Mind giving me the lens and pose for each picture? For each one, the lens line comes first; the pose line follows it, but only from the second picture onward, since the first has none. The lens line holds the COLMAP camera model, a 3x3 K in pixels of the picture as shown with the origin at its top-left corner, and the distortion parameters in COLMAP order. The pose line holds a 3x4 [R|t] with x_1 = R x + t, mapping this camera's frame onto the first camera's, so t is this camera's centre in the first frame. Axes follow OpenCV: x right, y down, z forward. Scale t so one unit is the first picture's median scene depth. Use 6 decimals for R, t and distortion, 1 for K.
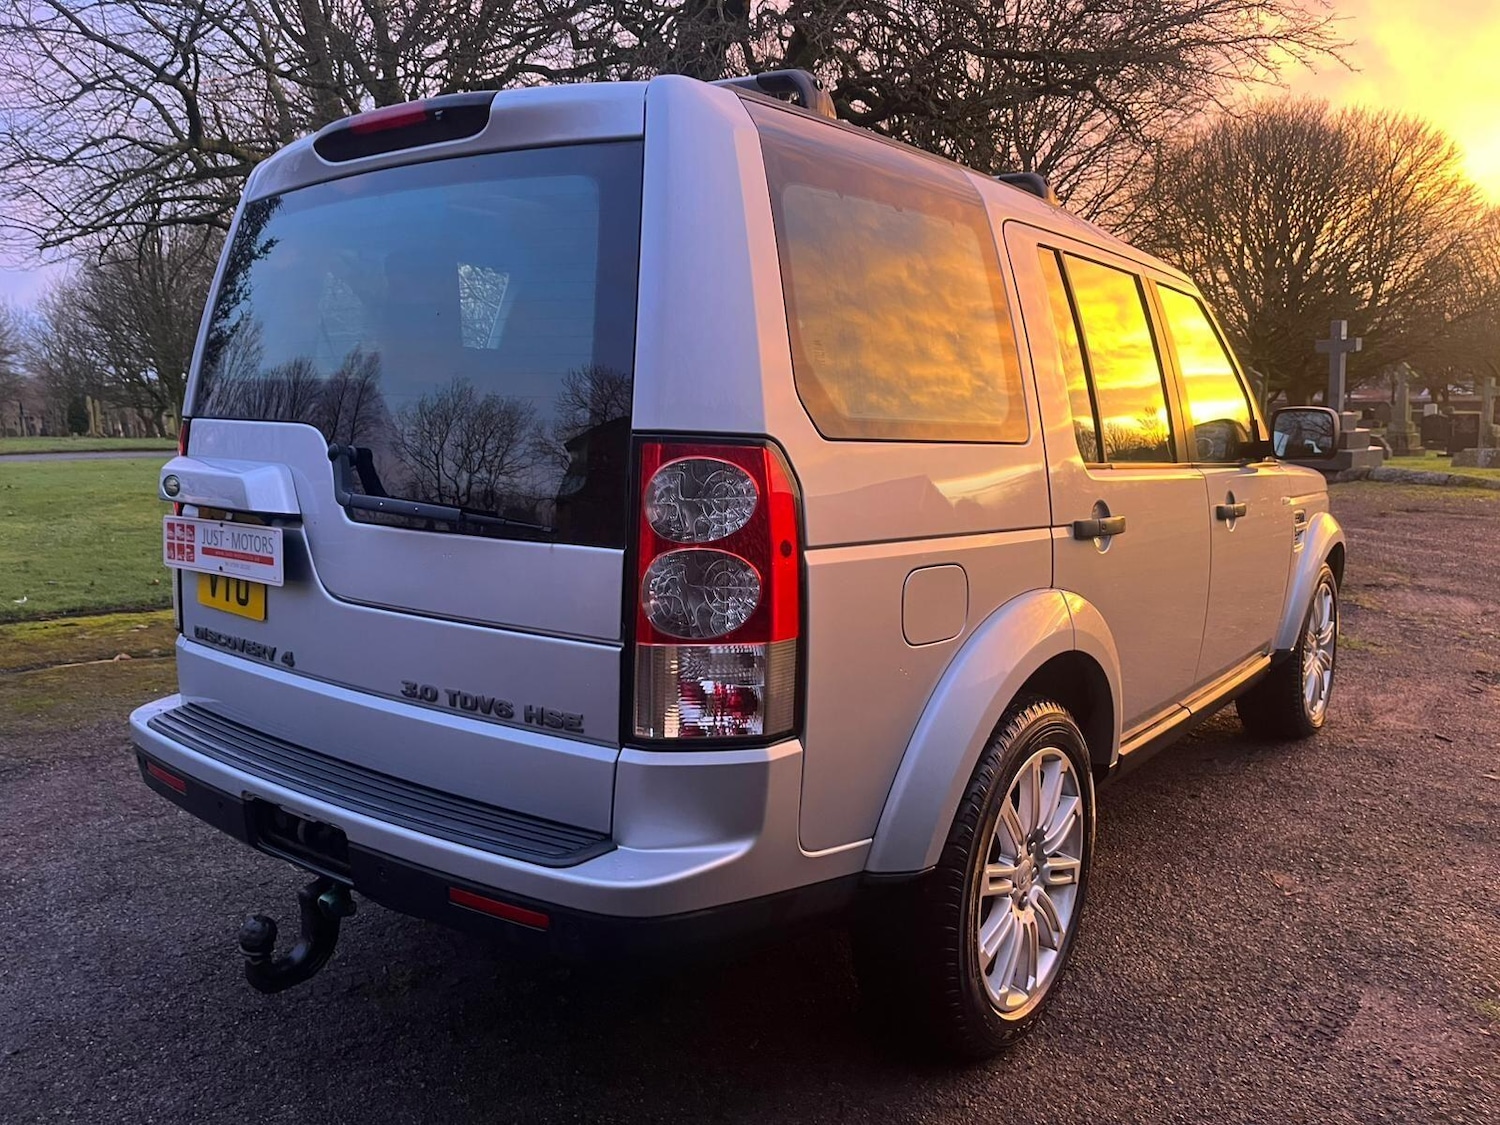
lens RADIAL K [[1177.5, 0, 750.0], [0, 1177.5, 562.5], [0, 0, 1]] dist [0.070550, -0.099827]
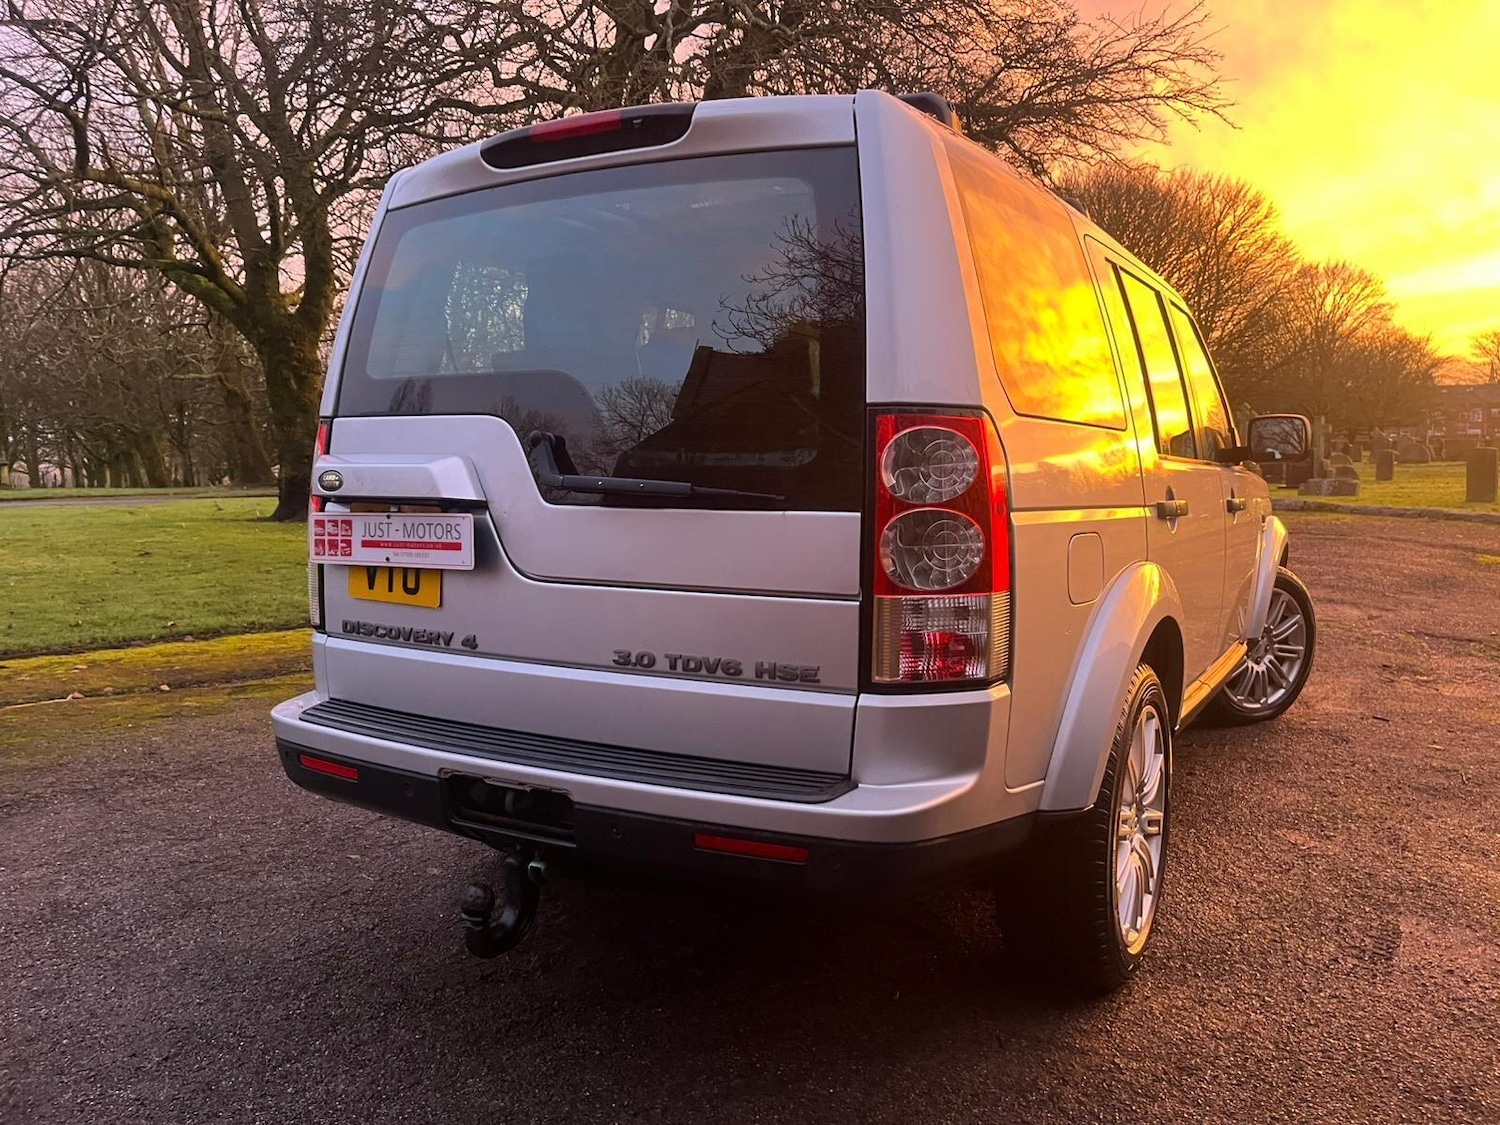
lens RADIAL K [[1170.8, 0, 761.4], [0, 1170.8, 573.8], [0, 0, 1]] dist [0.077877, -0.109265]
pose [[0.991582, -0.024929, 0.127057, -0.246694], [0.028873, 0.999154, -0.029293, 0.055239], [-0.126219, 0.032715, 0.991463, -0.052168]]
